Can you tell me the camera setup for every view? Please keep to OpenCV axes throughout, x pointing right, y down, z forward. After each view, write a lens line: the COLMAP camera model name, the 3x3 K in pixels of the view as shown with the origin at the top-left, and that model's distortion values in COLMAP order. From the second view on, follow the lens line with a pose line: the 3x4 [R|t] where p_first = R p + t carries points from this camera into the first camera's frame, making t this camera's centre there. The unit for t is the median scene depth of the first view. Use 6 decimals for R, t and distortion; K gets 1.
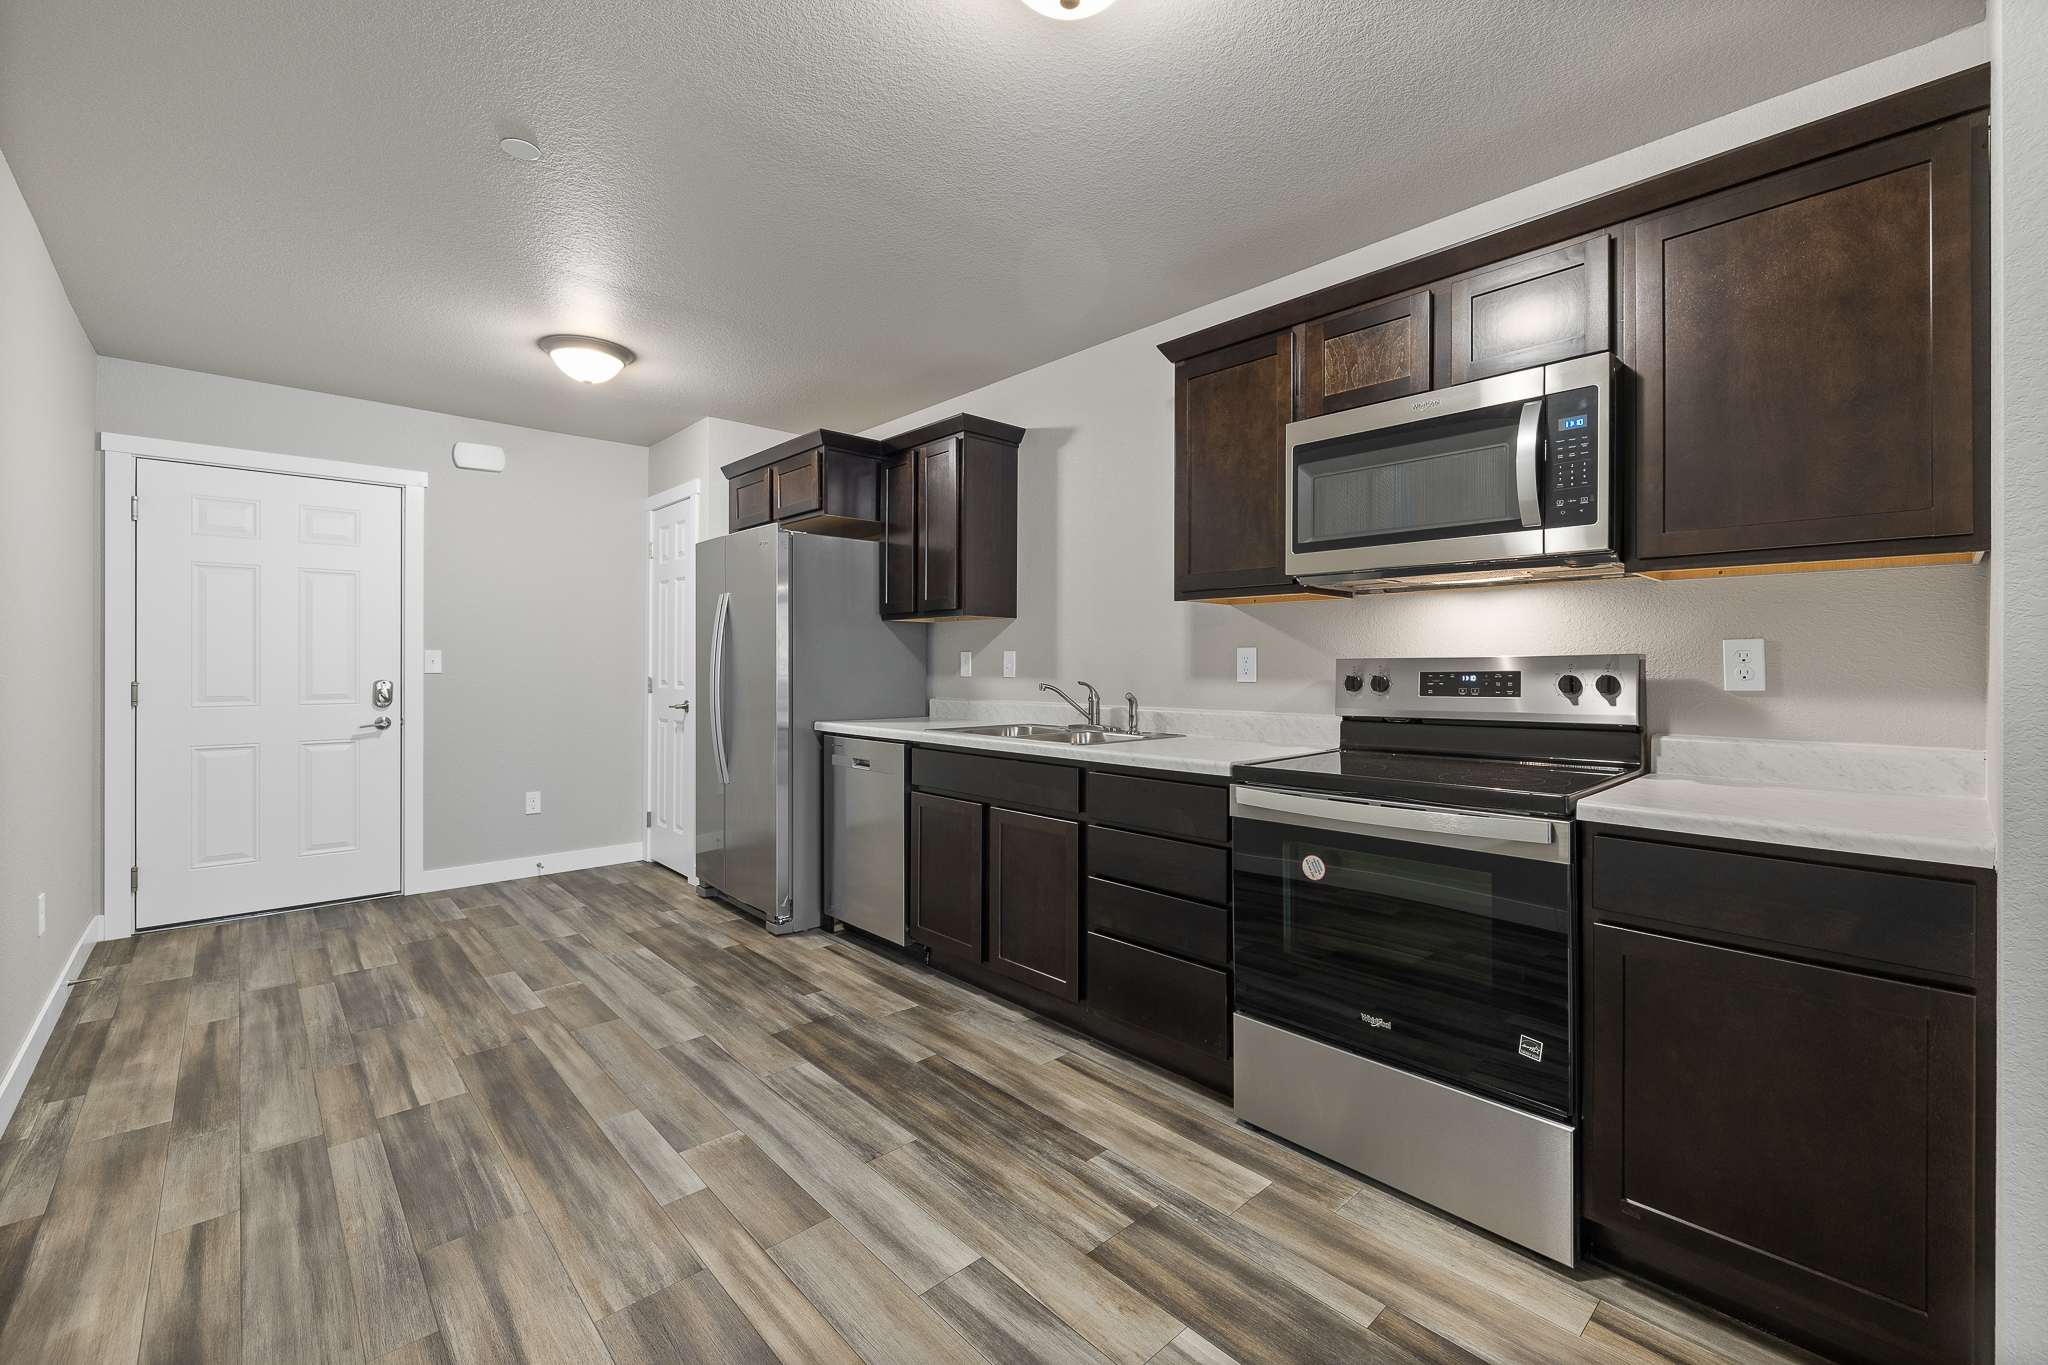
lens RADIAL K [[853.5, 0, 1029.0], [0, 853.5, 683.5], [0, 0, 1]] dist [-0.005927, 0.001254]
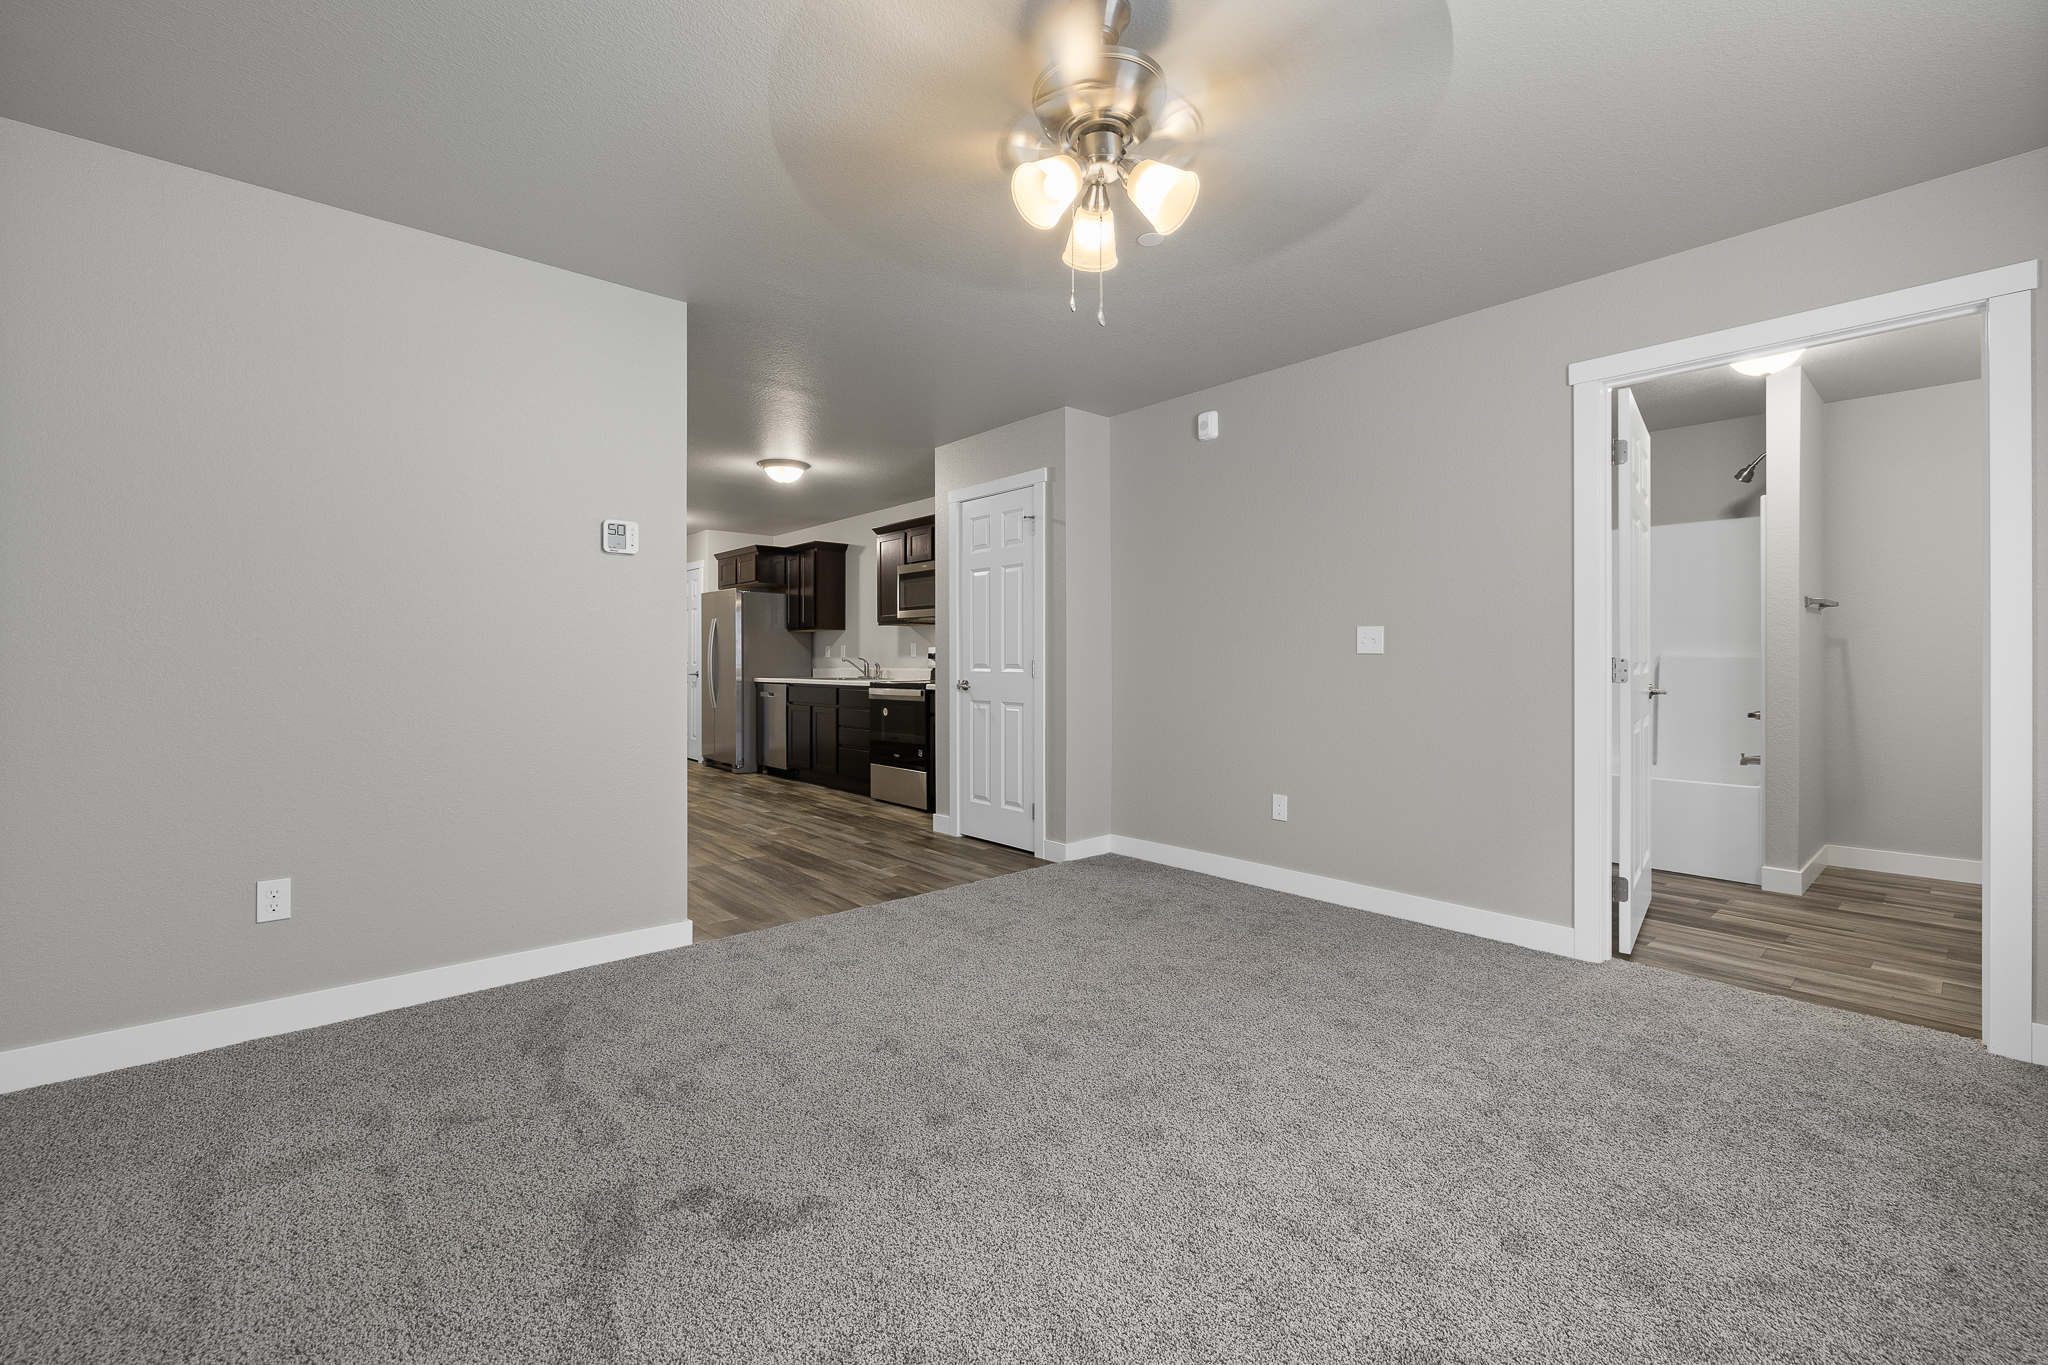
lens RADIAL K [[853.5, 0, 1021.0], [0, 853.5, 670.2], [0, 0, 1]] dist [-0.005927, 0.001254]
pose [[0.999584, -0.004609, -0.028463, 0.607839], [0.004355, 0.999950, -0.008994, 0.057854], [0.028503, 0.008866, 0.999554, -1.435818]]
